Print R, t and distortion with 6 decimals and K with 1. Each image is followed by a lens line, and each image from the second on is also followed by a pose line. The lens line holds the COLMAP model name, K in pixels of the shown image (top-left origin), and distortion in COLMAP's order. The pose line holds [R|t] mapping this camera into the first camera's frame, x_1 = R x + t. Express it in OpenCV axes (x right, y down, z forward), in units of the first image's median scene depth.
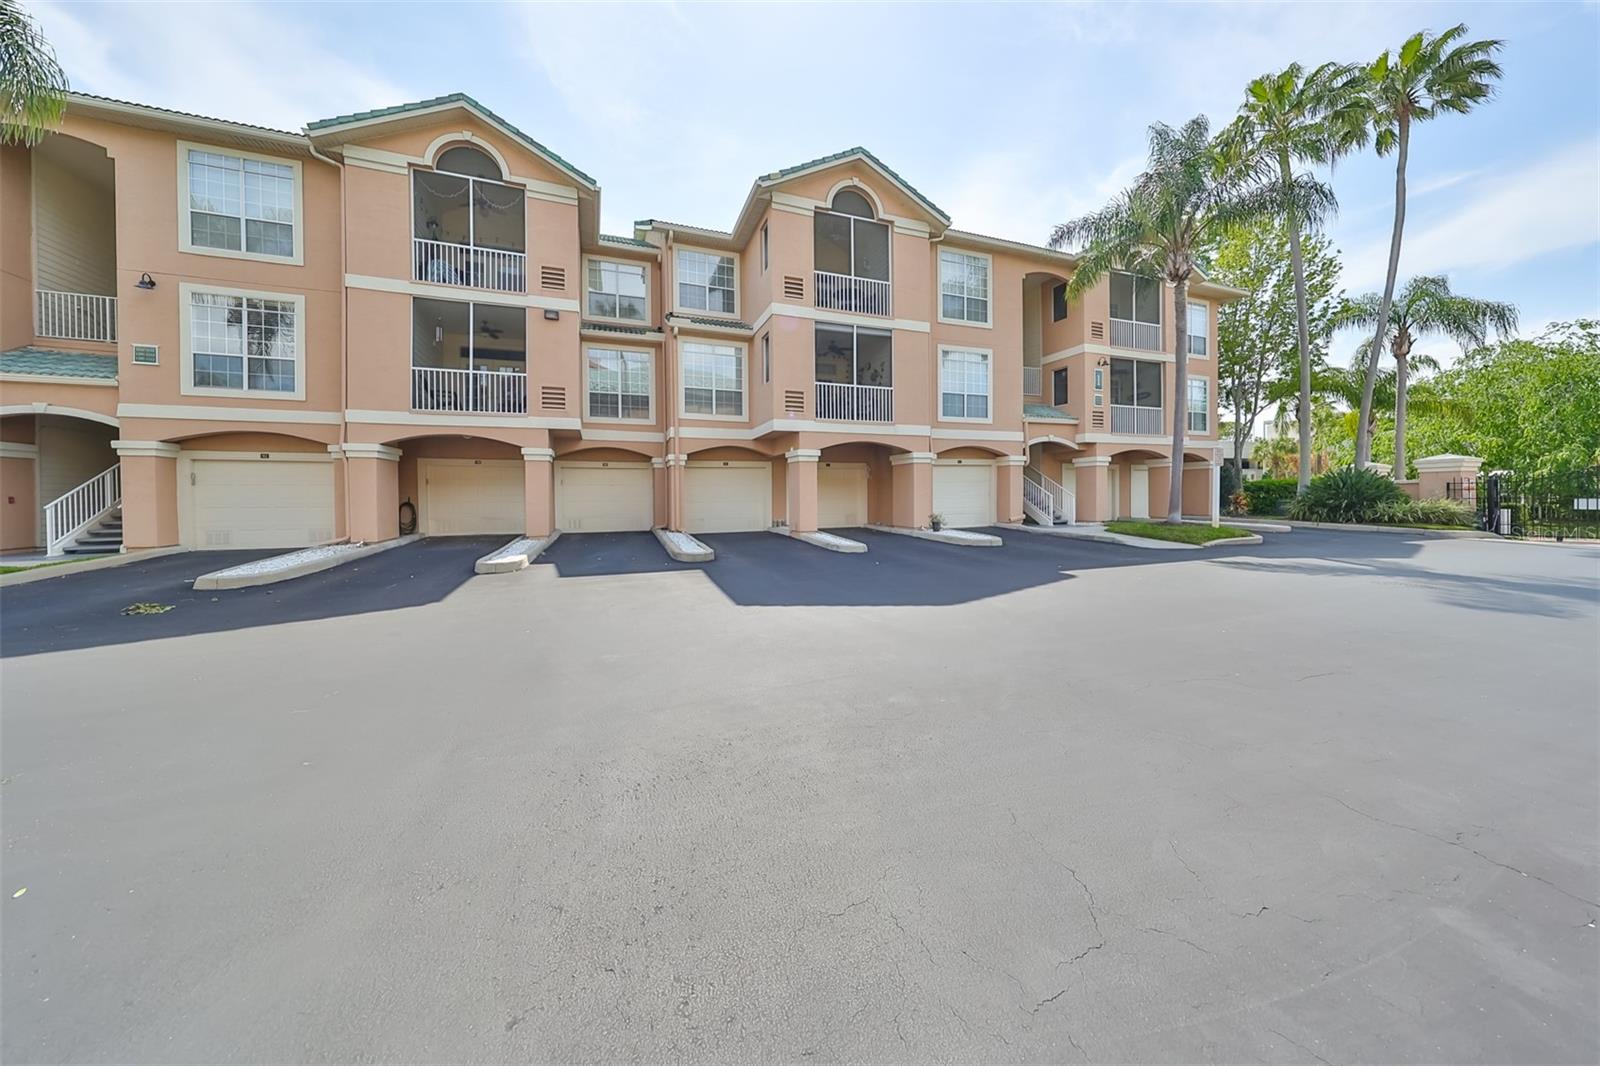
lens RADIAL K [[484.8, 0, 840.0], [0, 484.8, 499.4], [0, 0, 1]] dist [0.001164, 0.000053]
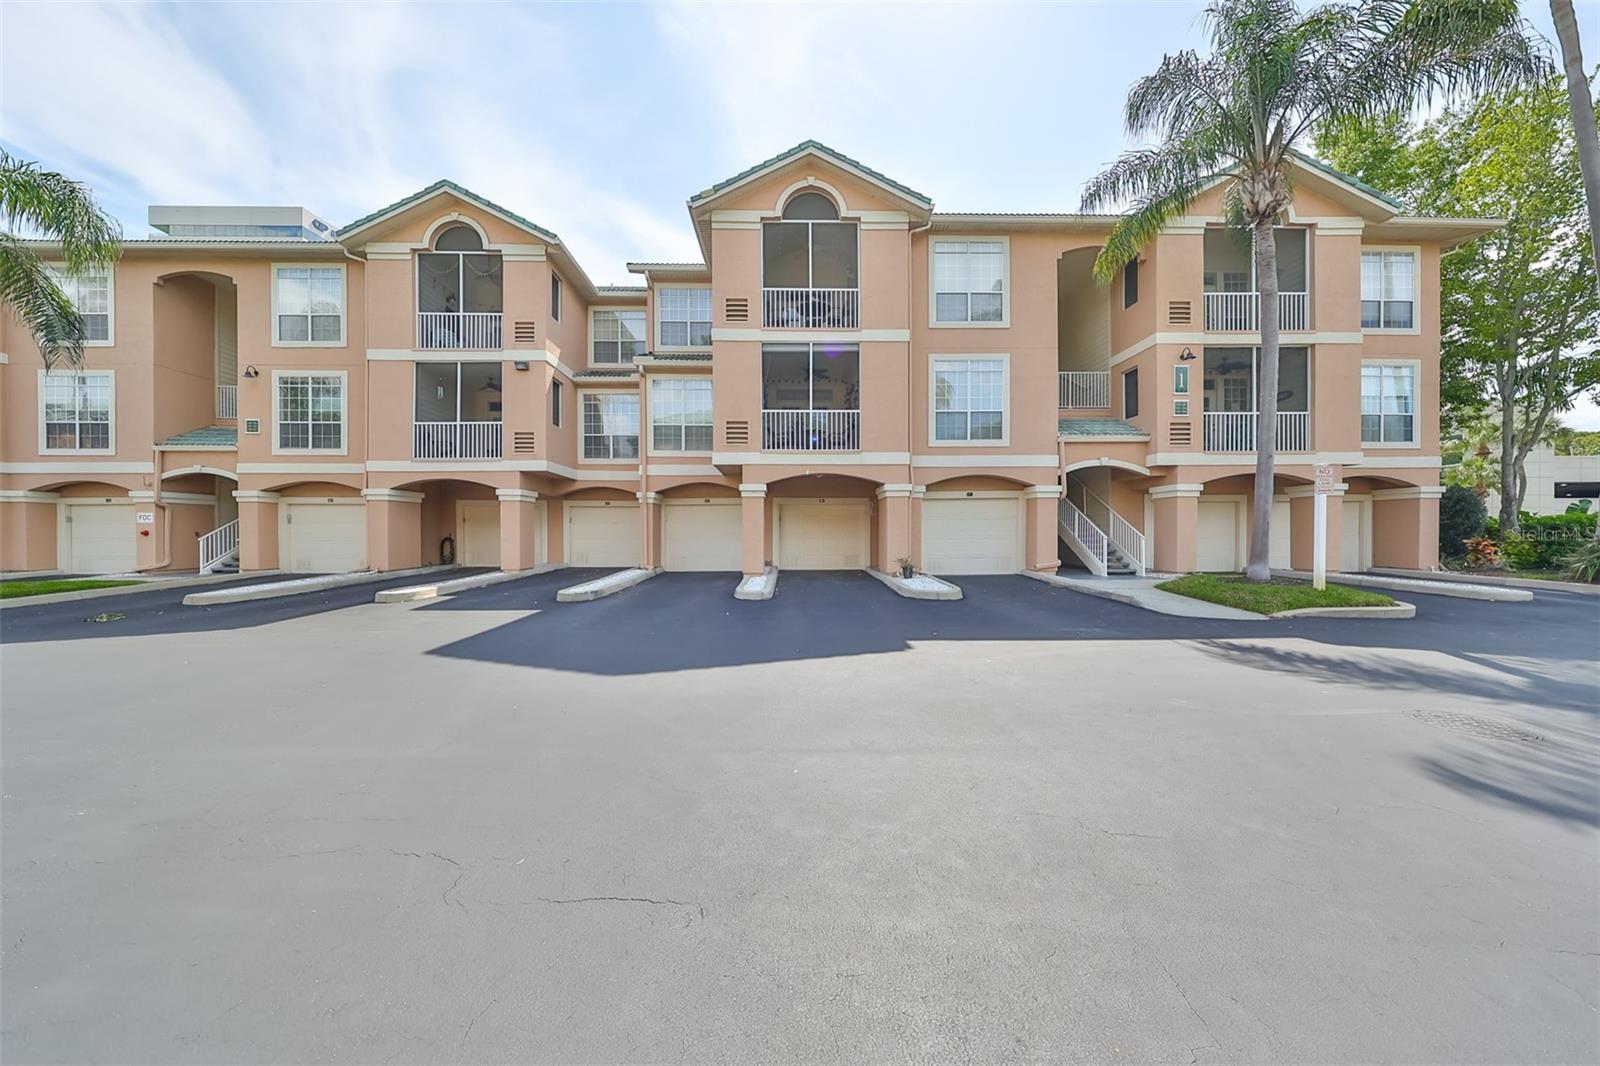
lens RADIAL K [[501.5, 0, 793.0], [0, 501.5, 535.5], [0, 0, 1]] dist [-0.000609, 0.000067]
pose [[0.944963, 0.008053, -0.327077, 0.296592], [-0.009444, 0.999952, -0.002667, -0.004072], [0.327040, 0.005609, 0.944994, 0.123021]]
